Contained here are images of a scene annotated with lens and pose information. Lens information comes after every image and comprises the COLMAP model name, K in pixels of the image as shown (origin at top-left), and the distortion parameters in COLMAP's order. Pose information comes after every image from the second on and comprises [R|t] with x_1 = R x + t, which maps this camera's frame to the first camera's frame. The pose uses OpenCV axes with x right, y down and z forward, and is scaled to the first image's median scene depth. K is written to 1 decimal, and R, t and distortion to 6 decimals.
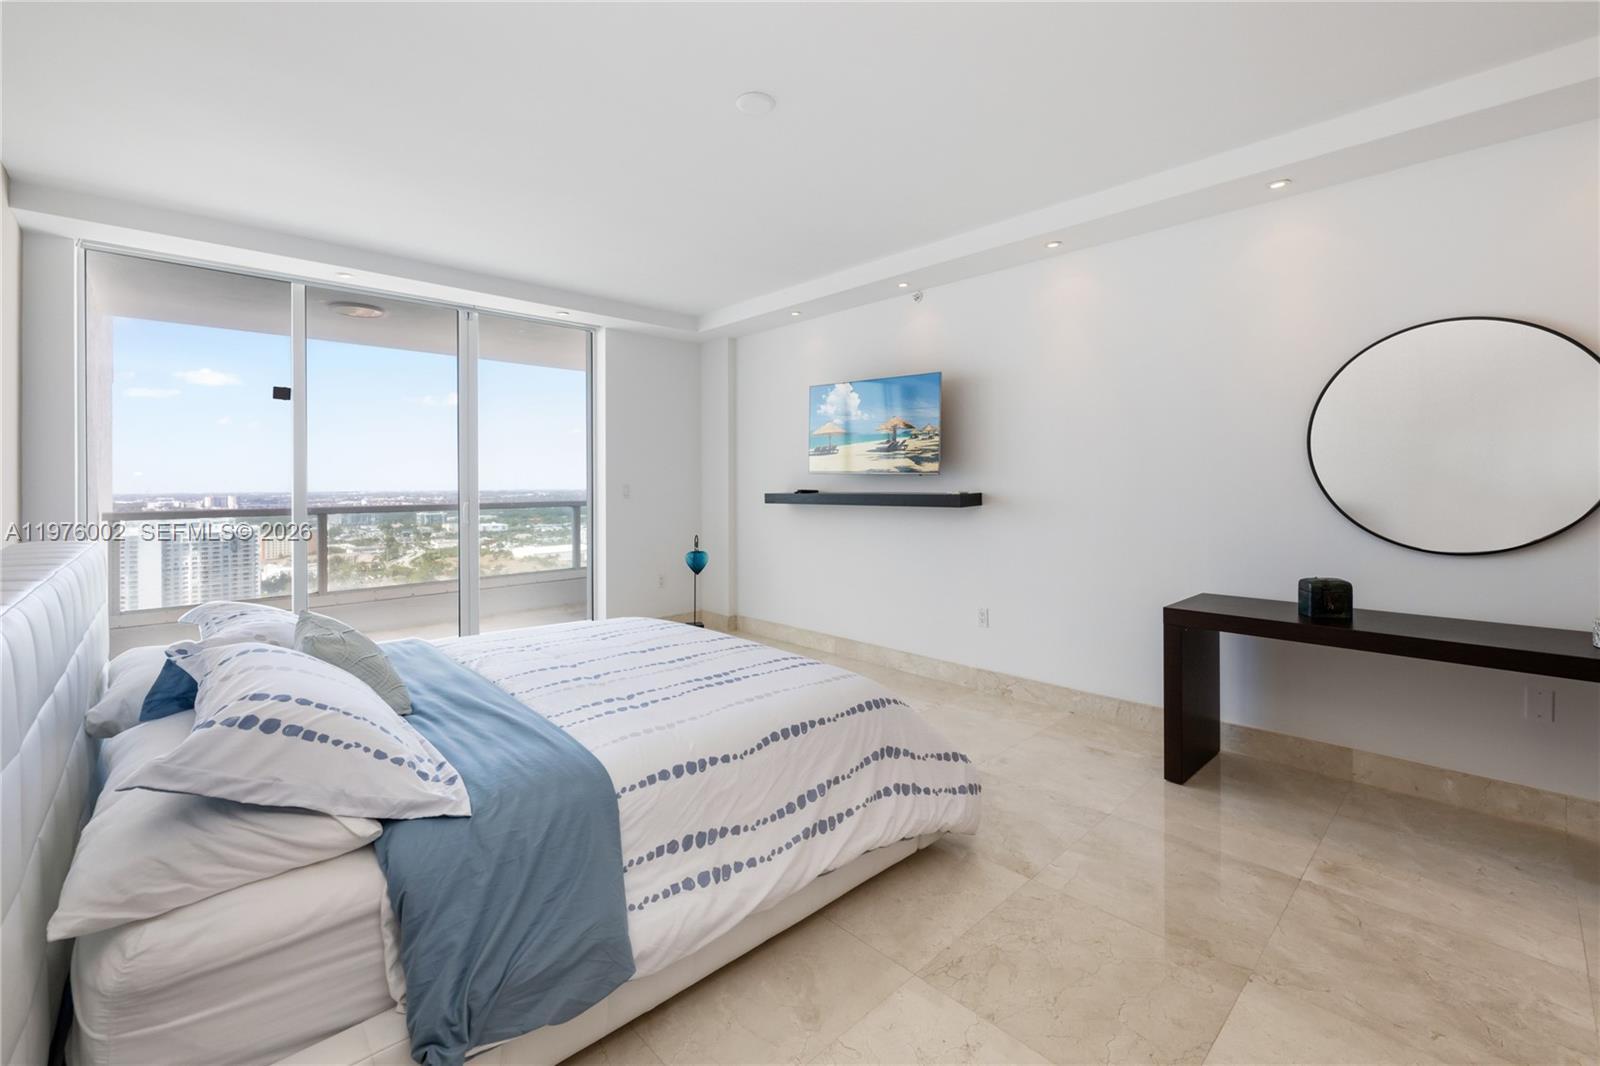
lens RADIAL K [[679.0, 0, 807.6], [0, 679.0, 498.3], [0, 0, 1]] dist [-0.007537, 0.000023]
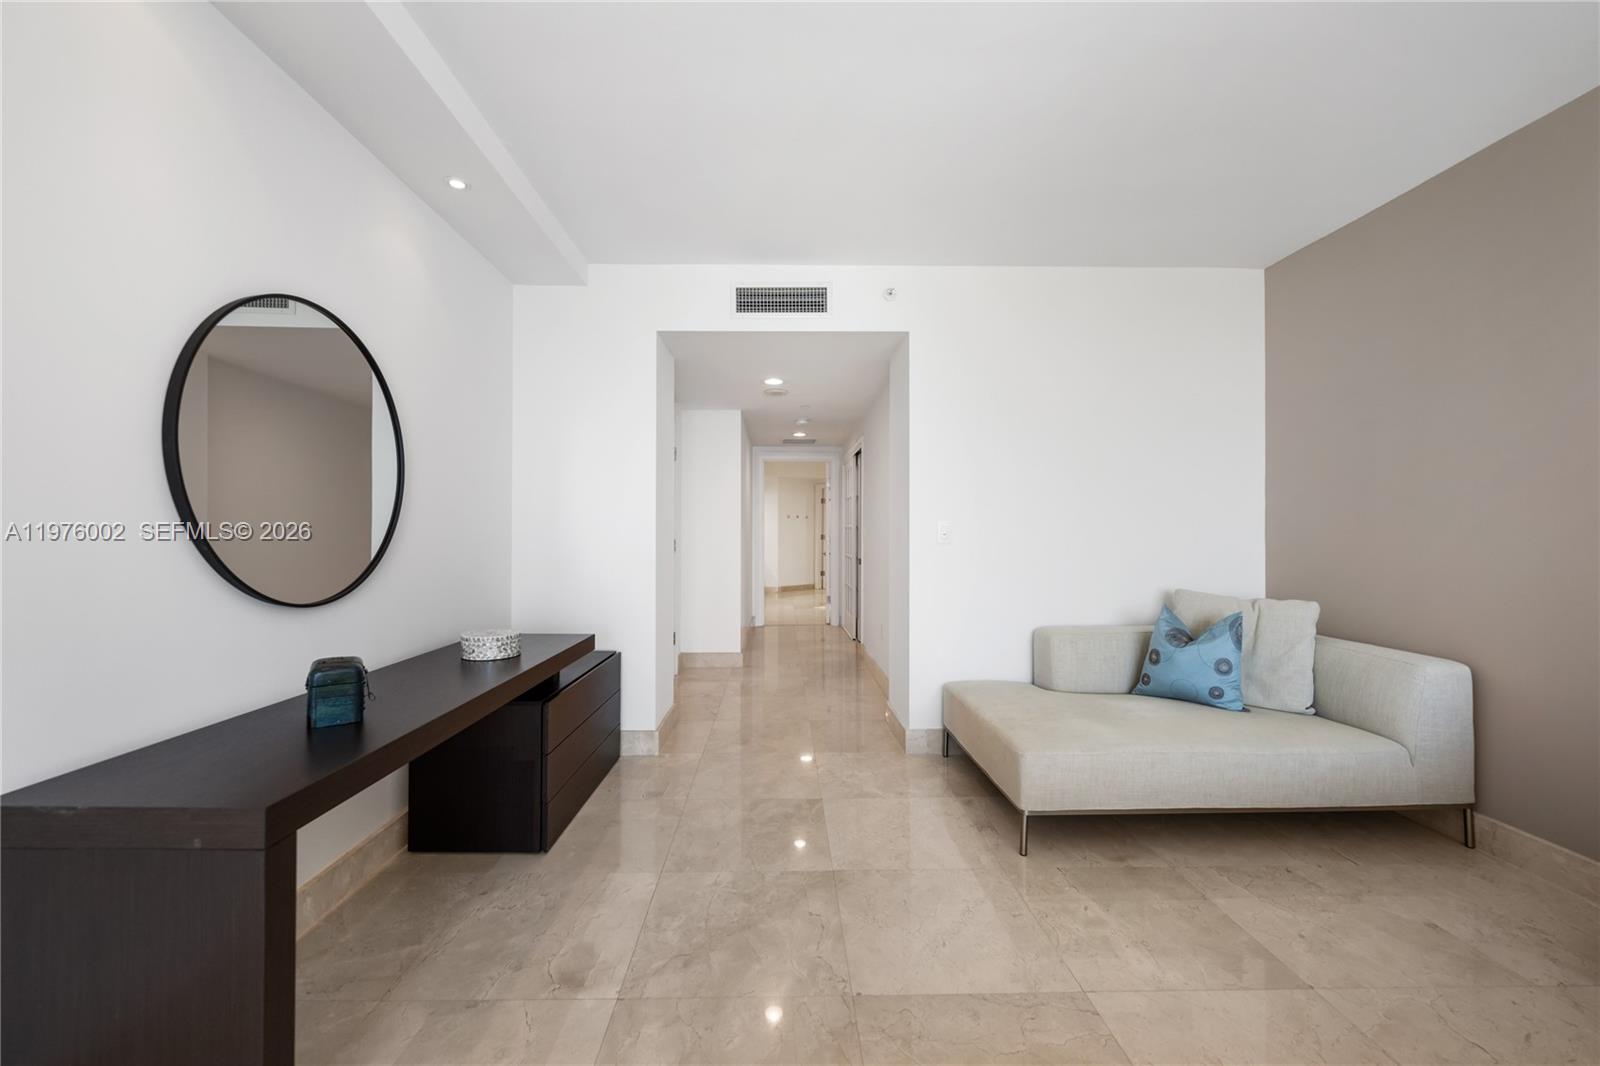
lens RADIAL K [[632.6, 0, 795.9], [0, 632.6, 529.3], [0, 0, 1]] dist [-0.002195, 0.000504]
pose [[-0.737287, 0.007832, 0.675535, 0.059895], [0.015819, 0.999859, 0.005673, 0.000968], [-0.675395, 0.014869, -0.737306, 1.463213]]
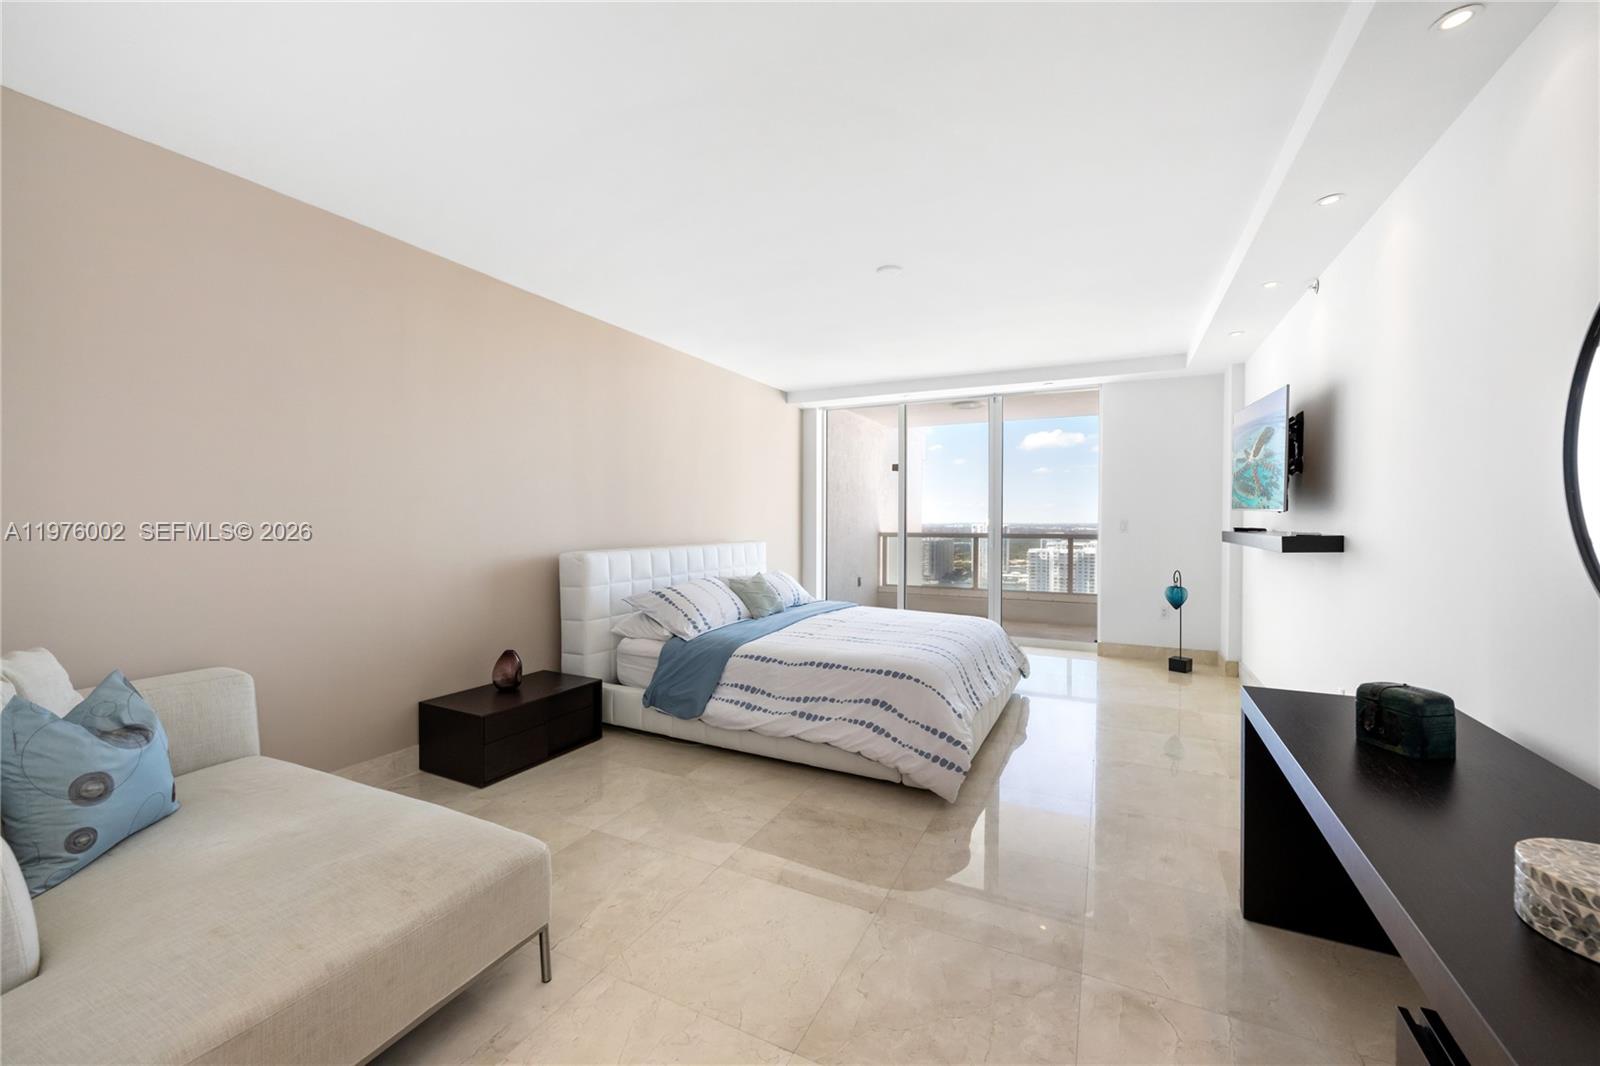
lens RADIAL K [[632.6, 0, 786.2], [0, 632.6, 536.9], [0, 0, 1]] dist [-0.002195, 0.000504]
pose [[0.328339, 0.032752, -0.943992, 1.426809], [-0.021313, 0.999401, 0.027261, -0.025250], [0.944319, 0.011169, 0.328840, 0.367506]]
